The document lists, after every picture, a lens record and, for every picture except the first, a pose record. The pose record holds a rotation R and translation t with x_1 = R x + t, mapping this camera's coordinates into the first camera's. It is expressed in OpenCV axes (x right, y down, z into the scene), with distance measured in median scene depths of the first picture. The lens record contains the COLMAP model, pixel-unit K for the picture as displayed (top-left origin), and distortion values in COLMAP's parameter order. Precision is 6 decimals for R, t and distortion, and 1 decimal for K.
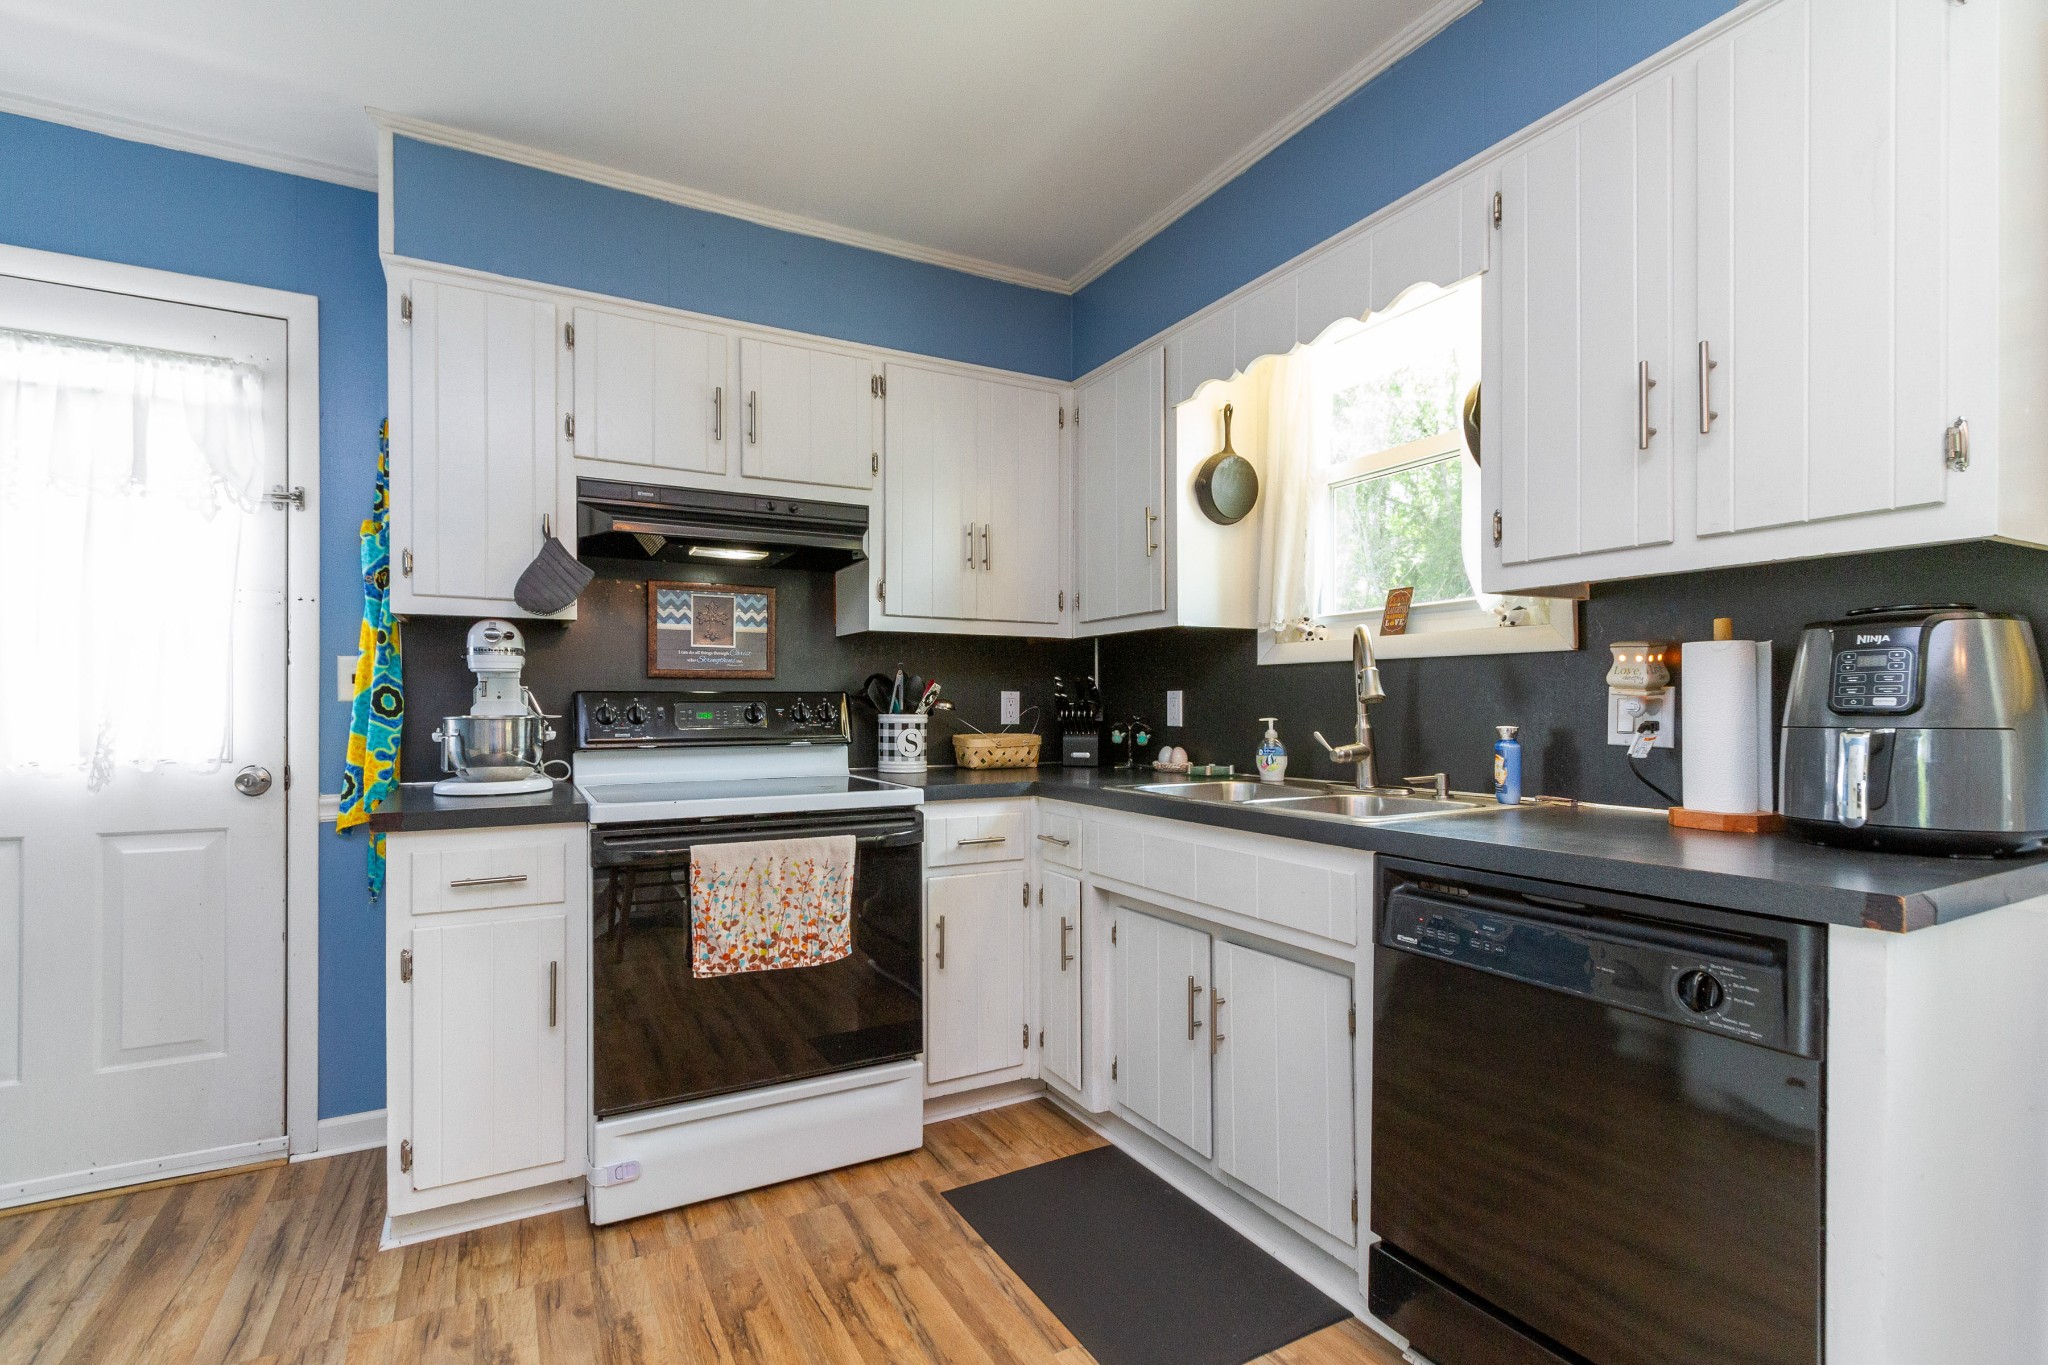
lens RADIAL K [[909.2, 0, 1031.9], [0, 909.2, 702.2], [0, 0, 1]] dist [0.016958, -0.003285]
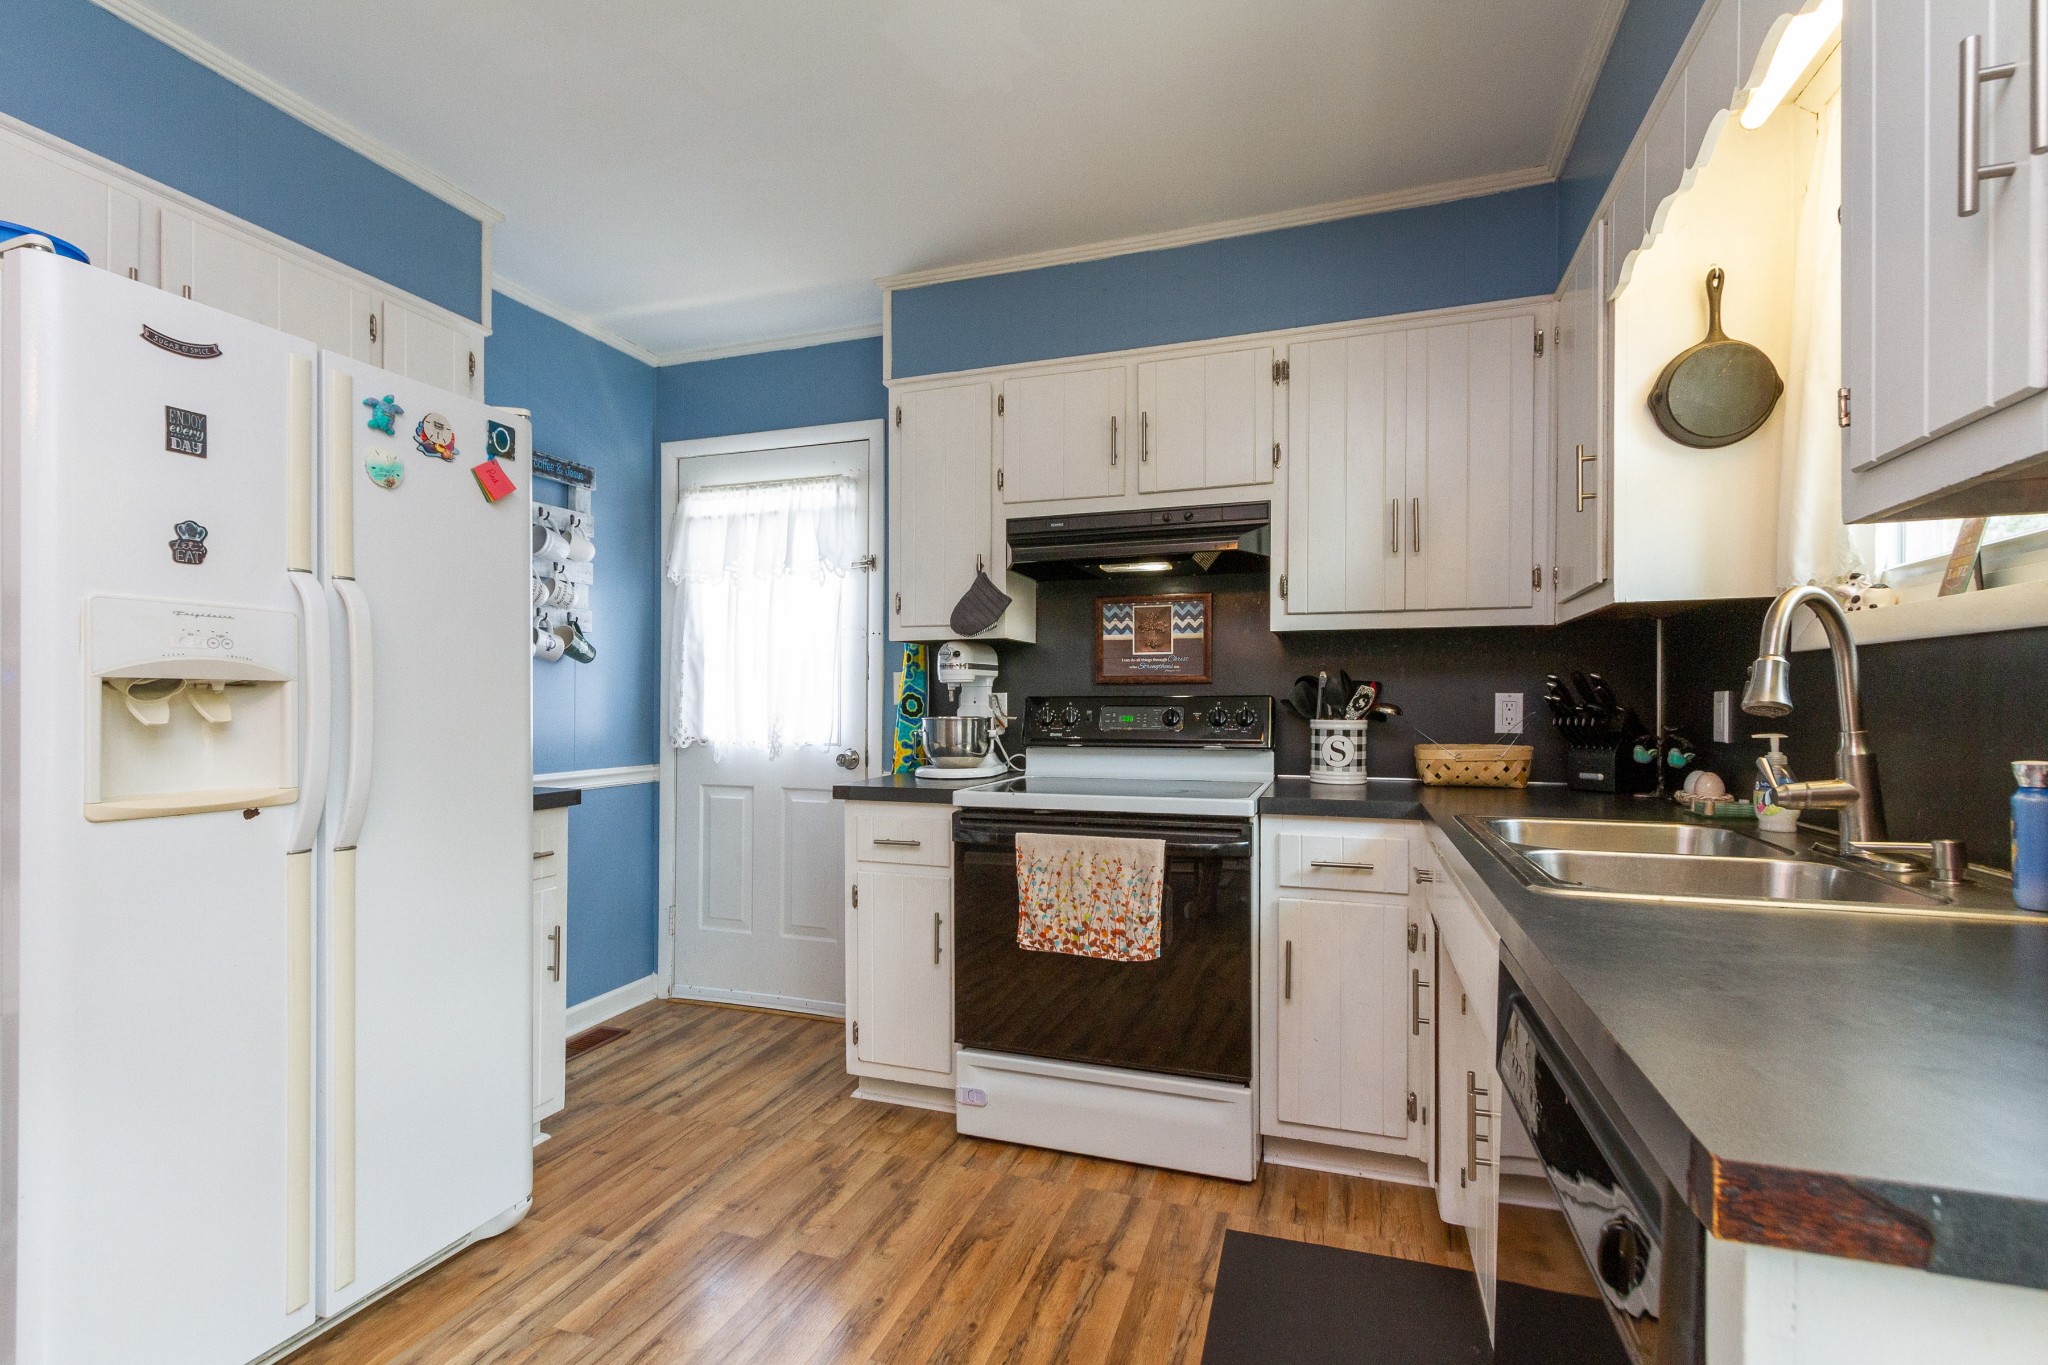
lens RADIAL K [[931.9, 0, 1019.5], [0, 931.9, 701.7], [0, 0, 1]] dist [0.008135, -0.000373]
pose [[0.690978, 0.000459, -0.722876, 0.428636], [0.000035, 1.000000, 0.000668, -0.007236], [0.722876, -0.000486, 0.690978, 0.171632]]
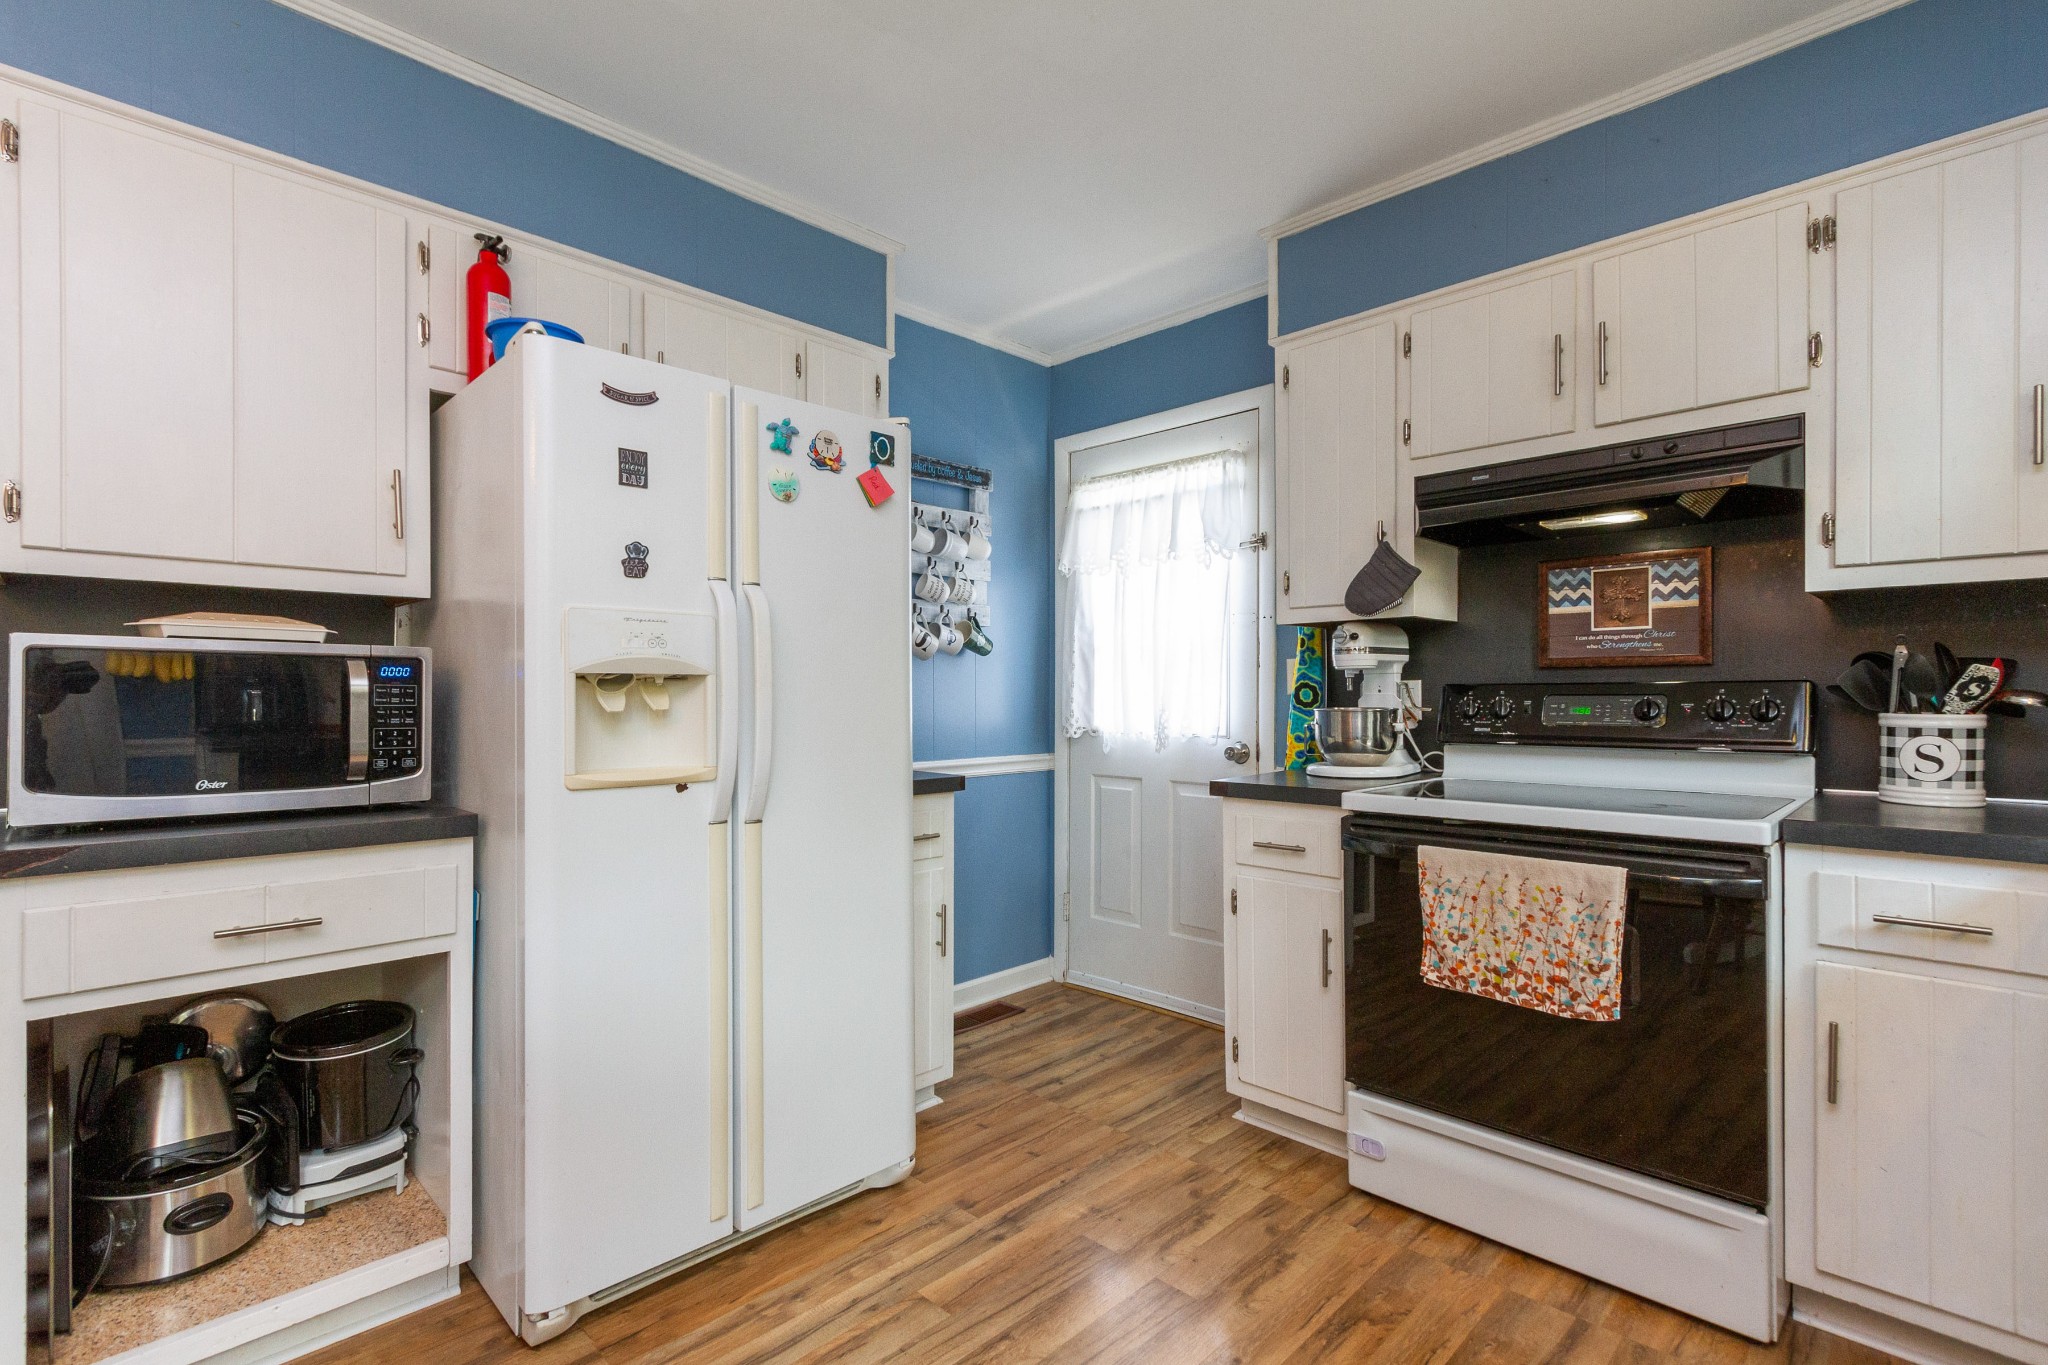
lens RADIAL K [[945.6, 0, 1008.1], [0, 945.6, 692.0], [0, 0, 1]] dist [0.009335, -0.005191]
pose [[0.302374, -0.001596, -0.953188, 0.407576], [0.004232, 0.999991, -0.000332, -0.005971], [0.953180, -0.003933, 0.302378, 0.250806]]
